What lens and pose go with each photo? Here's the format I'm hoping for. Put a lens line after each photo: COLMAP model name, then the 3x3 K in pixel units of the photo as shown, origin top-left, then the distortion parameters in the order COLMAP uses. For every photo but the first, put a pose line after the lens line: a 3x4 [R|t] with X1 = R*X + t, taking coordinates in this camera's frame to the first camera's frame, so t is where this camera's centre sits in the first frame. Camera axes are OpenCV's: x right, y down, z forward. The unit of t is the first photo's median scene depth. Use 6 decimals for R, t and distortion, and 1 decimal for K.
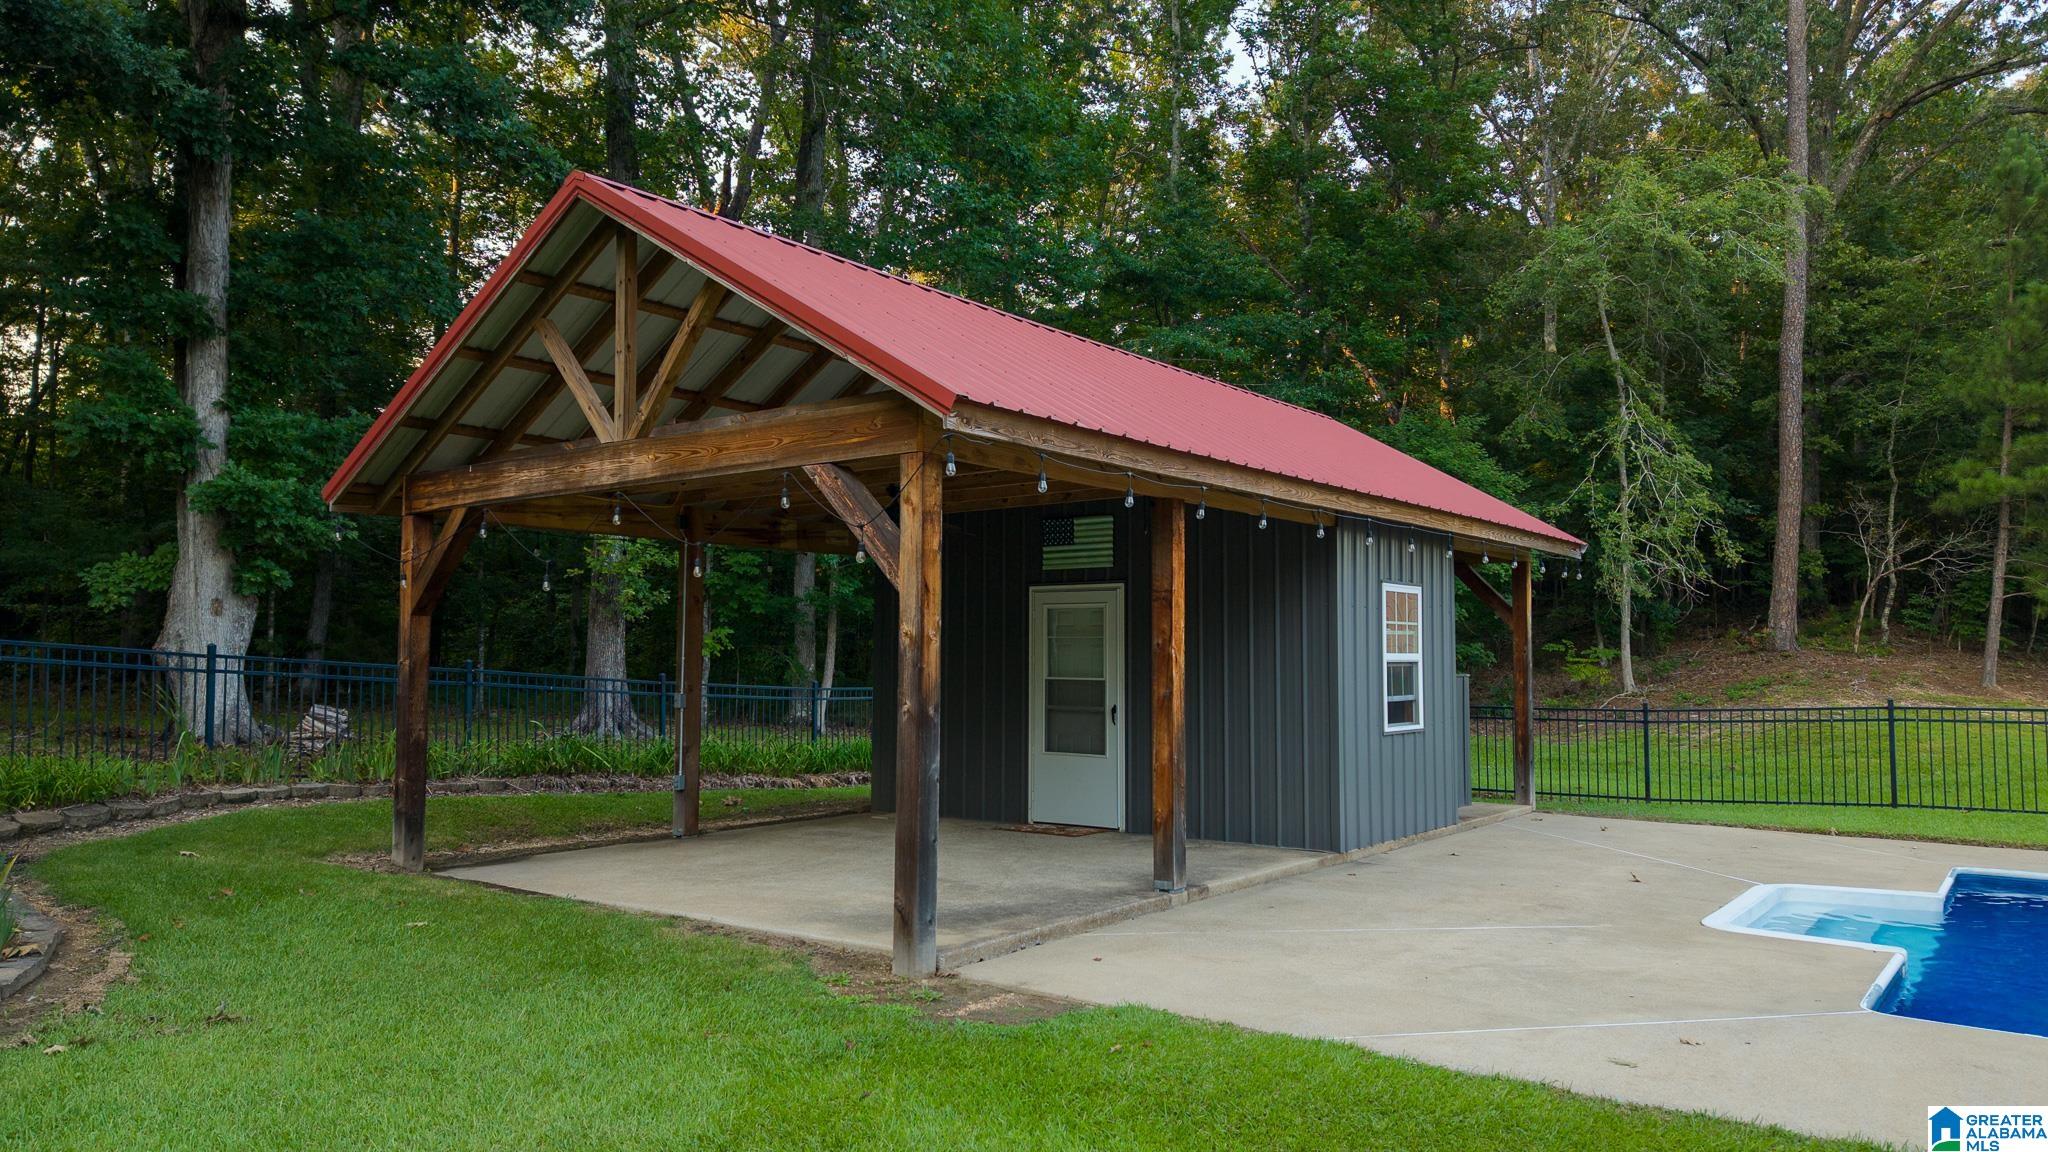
lens RADIAL K [[1407.7, 0, 1023.3], [0, 1407.7, 567.9], [0, 0, 1]] dist [0.038452, -0.032944]
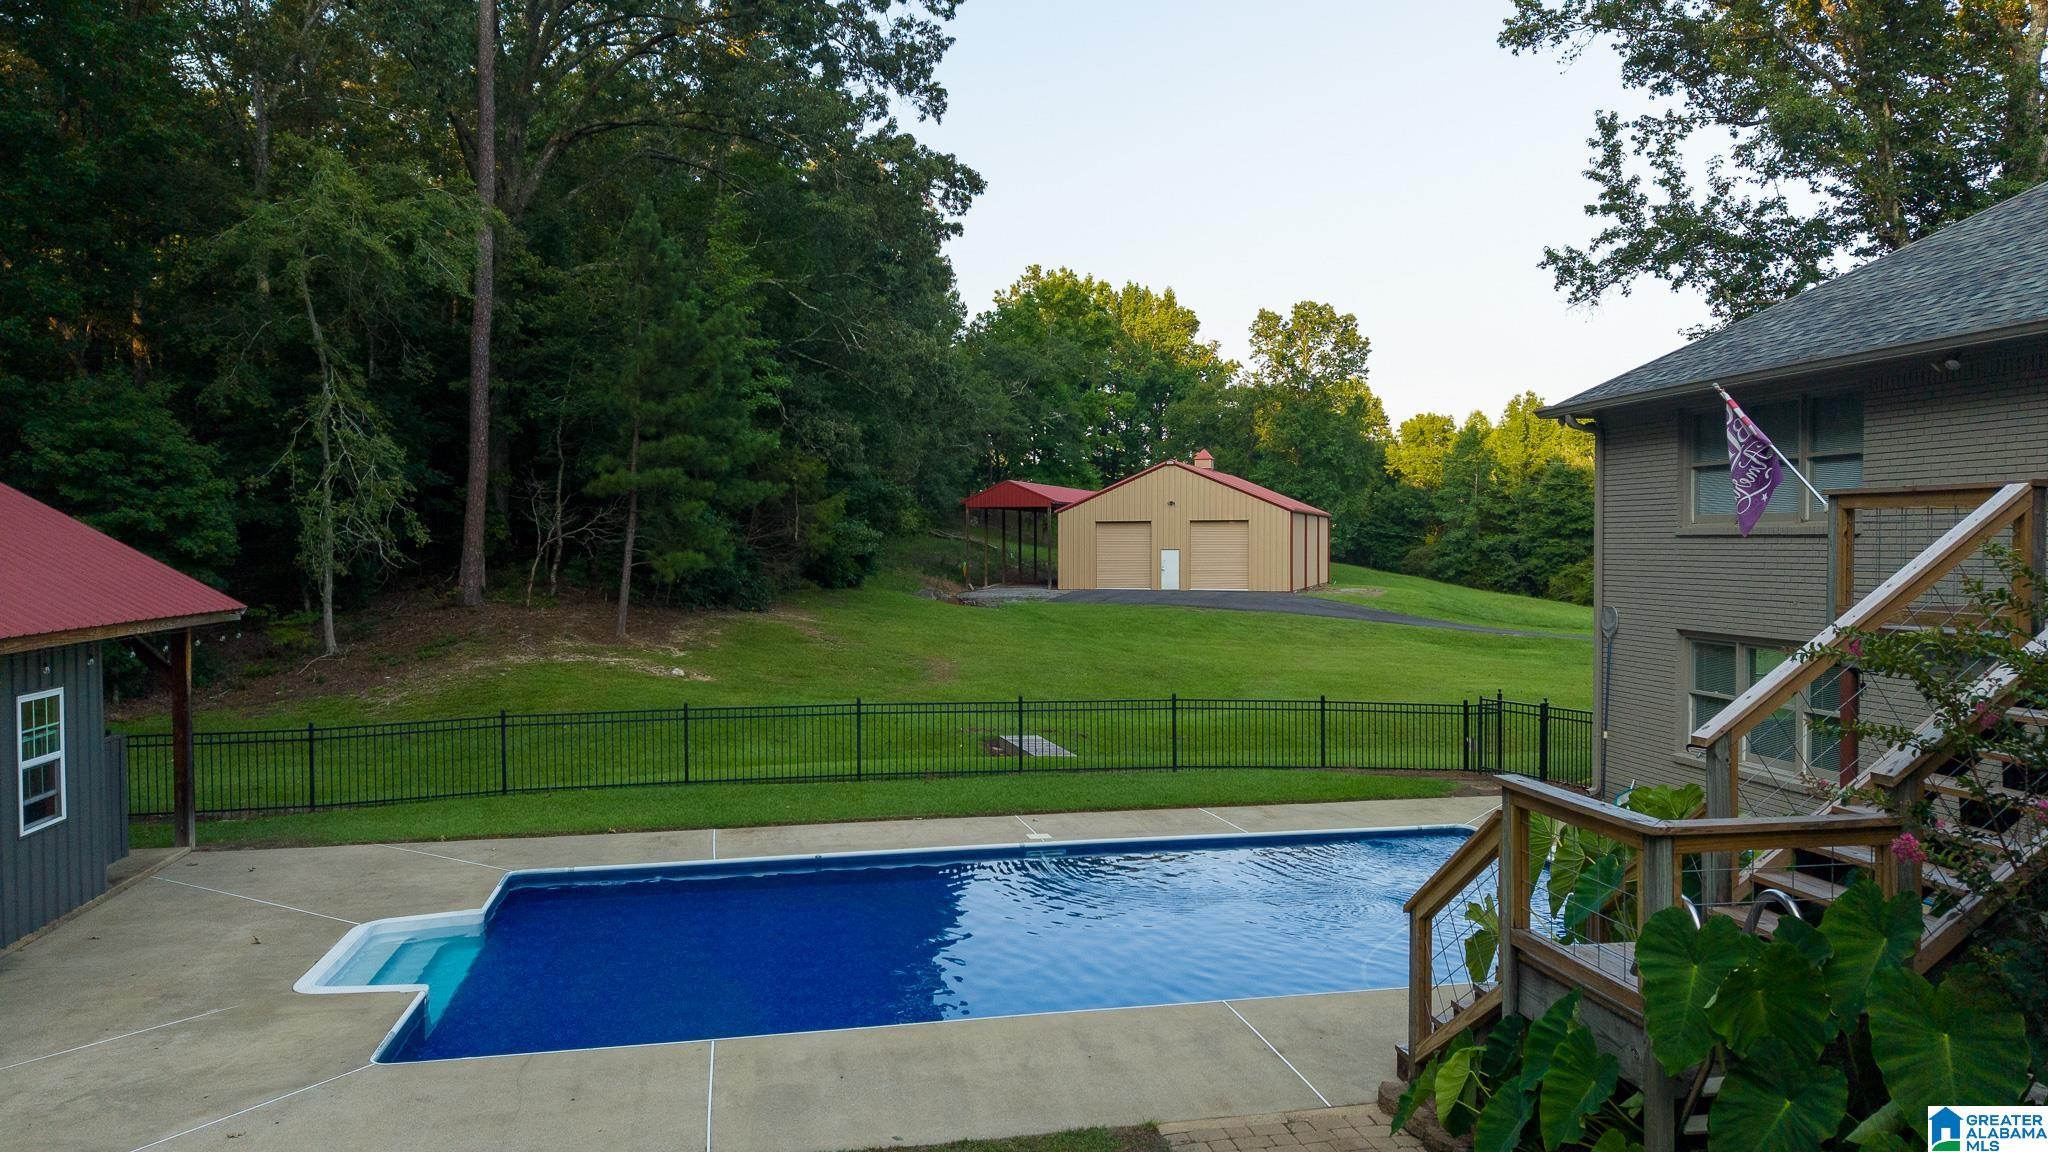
lens RADIAL K [[1373.5, 0, 1025.7], [0, 1373.5, 569.7], [0, 0, 1]] dist [0.056108, -0.058554]
pose [[0.663025, -0.023849, 0.748217, -0.013845], [-0.033951, 0.997506, 0.061881, -0.110009], [-0.747827, -0.066431, 0.660562, -0.155395]]
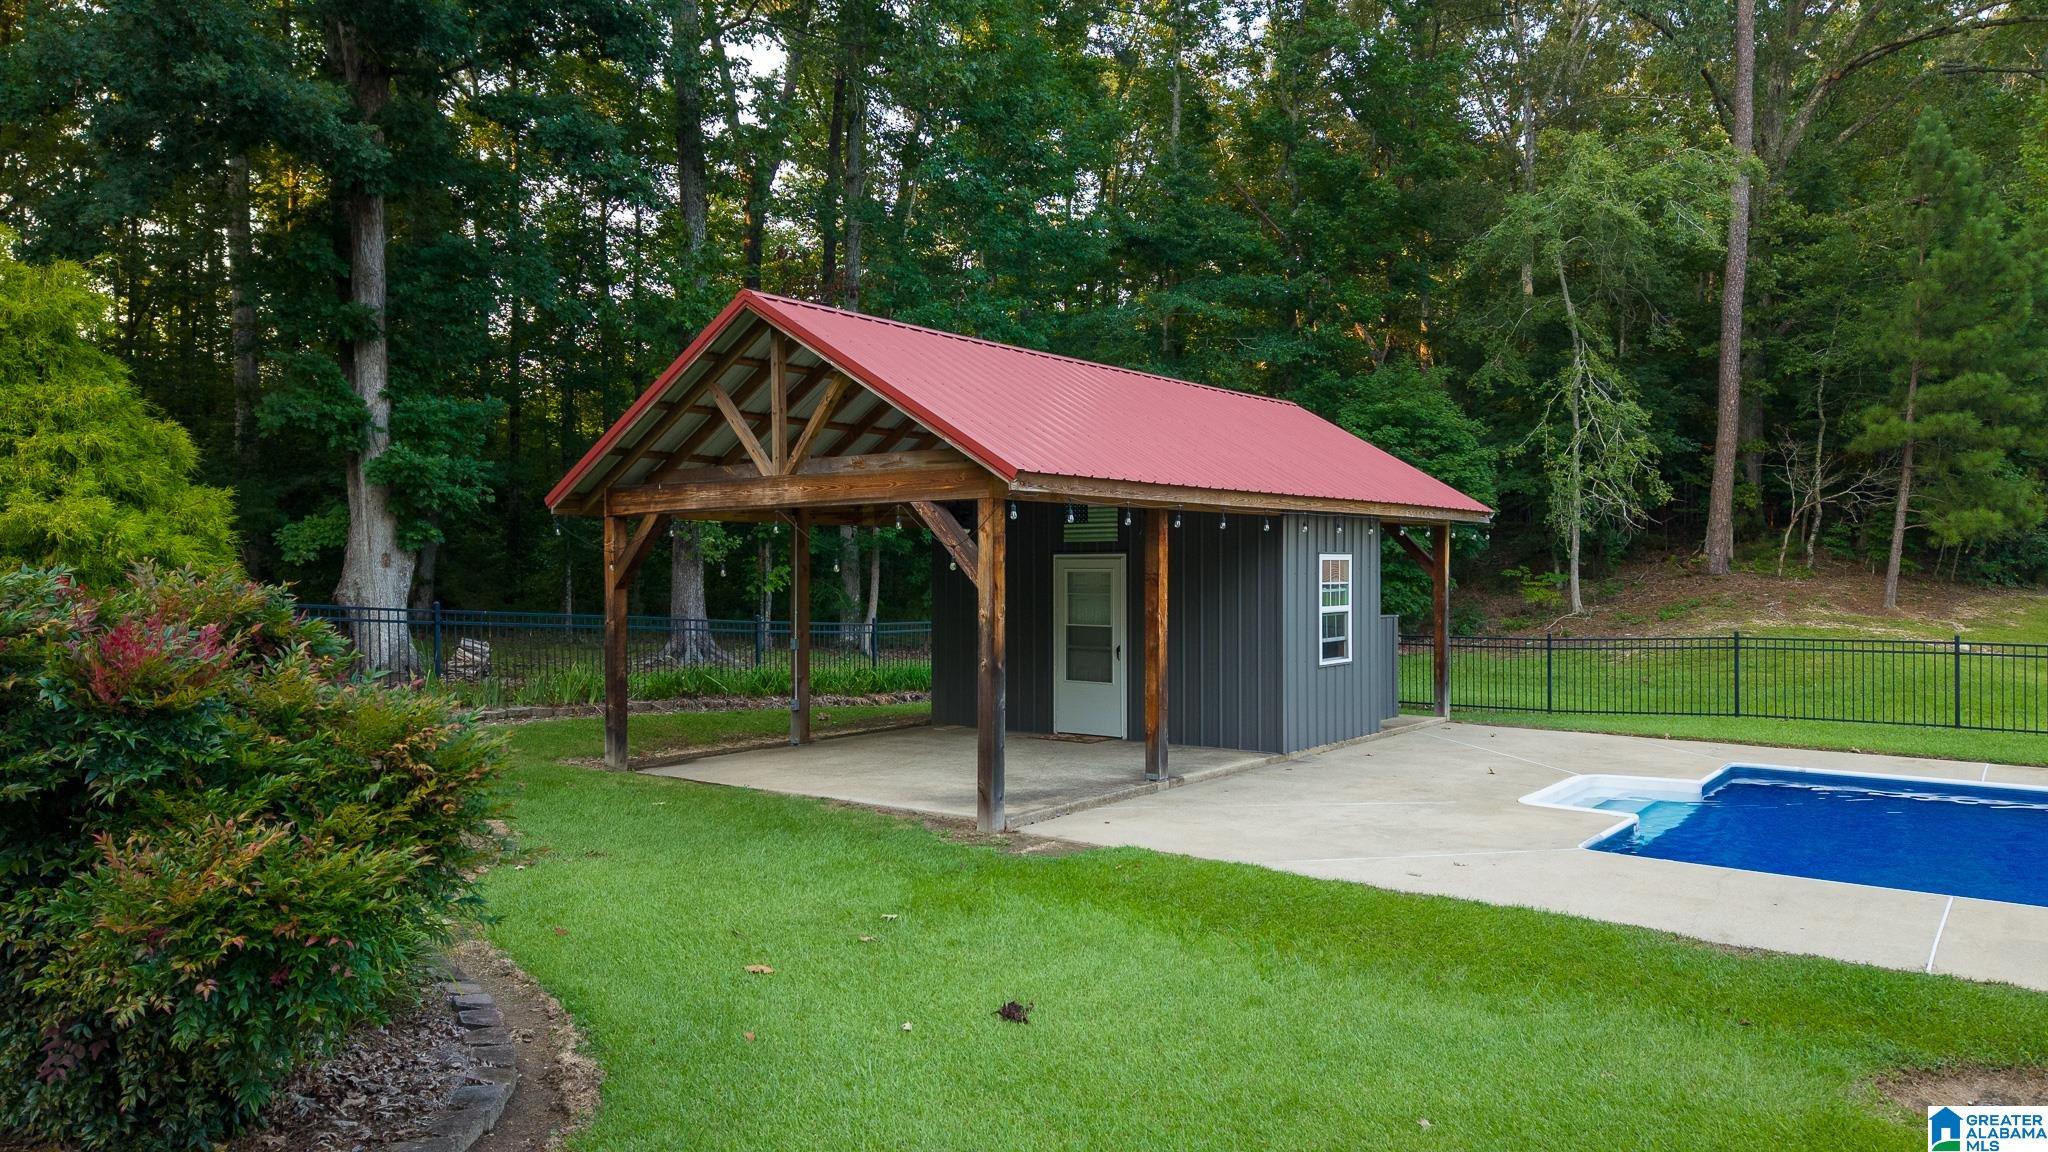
lens RADIAL K [[1373.5, 0, 1025.7], [0, 1373.5, 569.7], [0, 0, 1]] dist [0.056108, -0.058554]
pose [[0.999973, -0.005685, -0.004720, -0.010965], [0.005977, 0.997902, 0.064470, -0.038054], [0.004344, -0.064496, 0.997908, -0.190800]]
